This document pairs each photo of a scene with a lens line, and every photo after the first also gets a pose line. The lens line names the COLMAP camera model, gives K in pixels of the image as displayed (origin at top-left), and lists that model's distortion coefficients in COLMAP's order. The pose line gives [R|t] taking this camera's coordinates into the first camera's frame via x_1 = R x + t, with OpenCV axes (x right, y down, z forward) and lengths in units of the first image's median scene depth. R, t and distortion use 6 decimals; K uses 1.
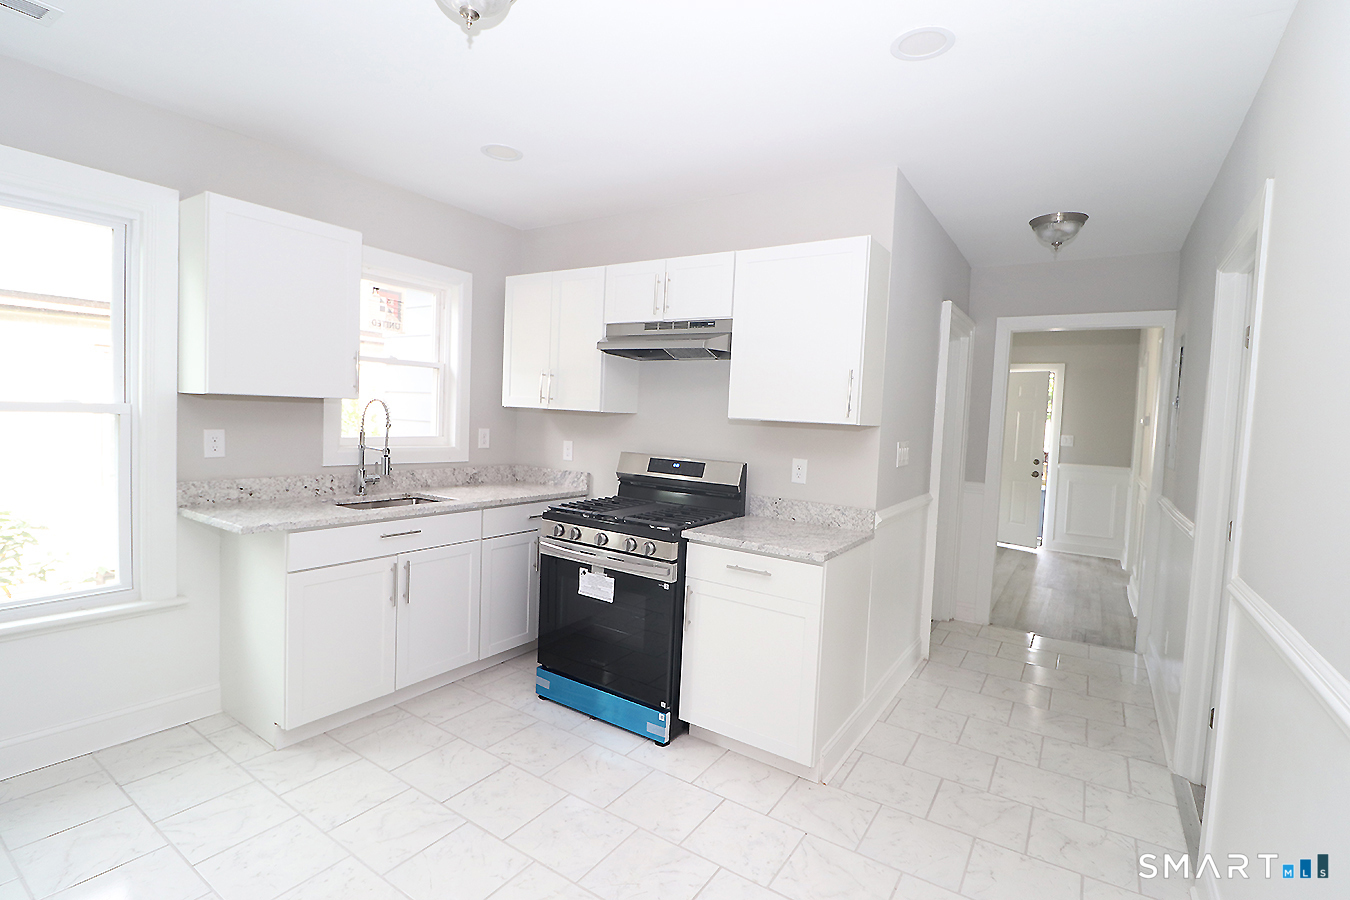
lens RADIAL K [[629.3, 0, 678.8], [0, 629.3, 454.6], [0, 0, 1]] dist [0.010306, -0.014764]
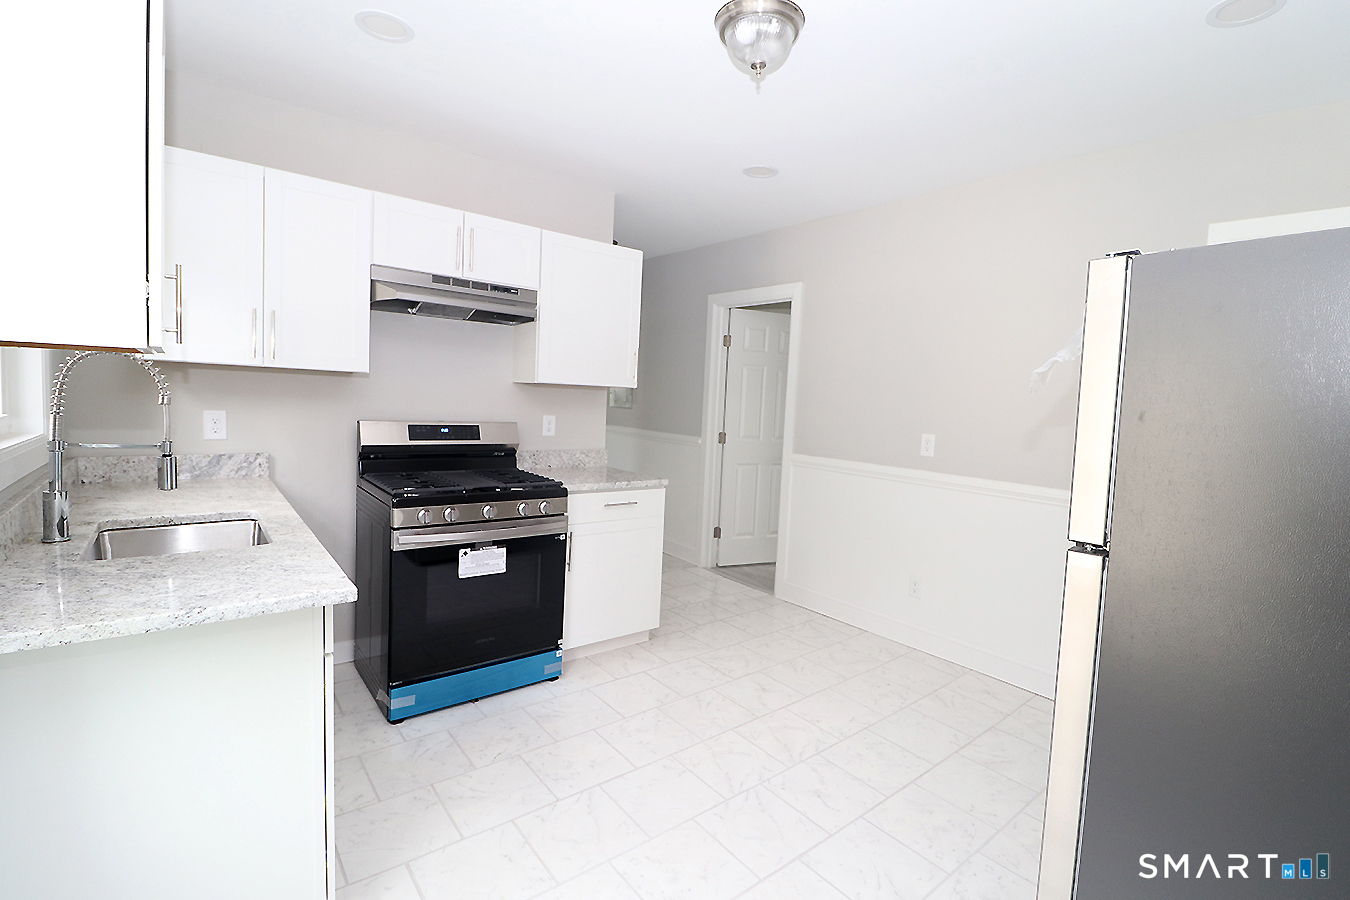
lens RADIAL K [[629.3, 0, 678.8], [0, 629.3, 454.6], [0, 0, 1]] dist [0.010306, -0.014764]
pose [[0.312807, -0.120025, 0.942203, -0.886087], [0.027910, 0.992717, 0.117194, -0.053661], [-0.949406, -0.010362, 0.313879, 0.411174]]
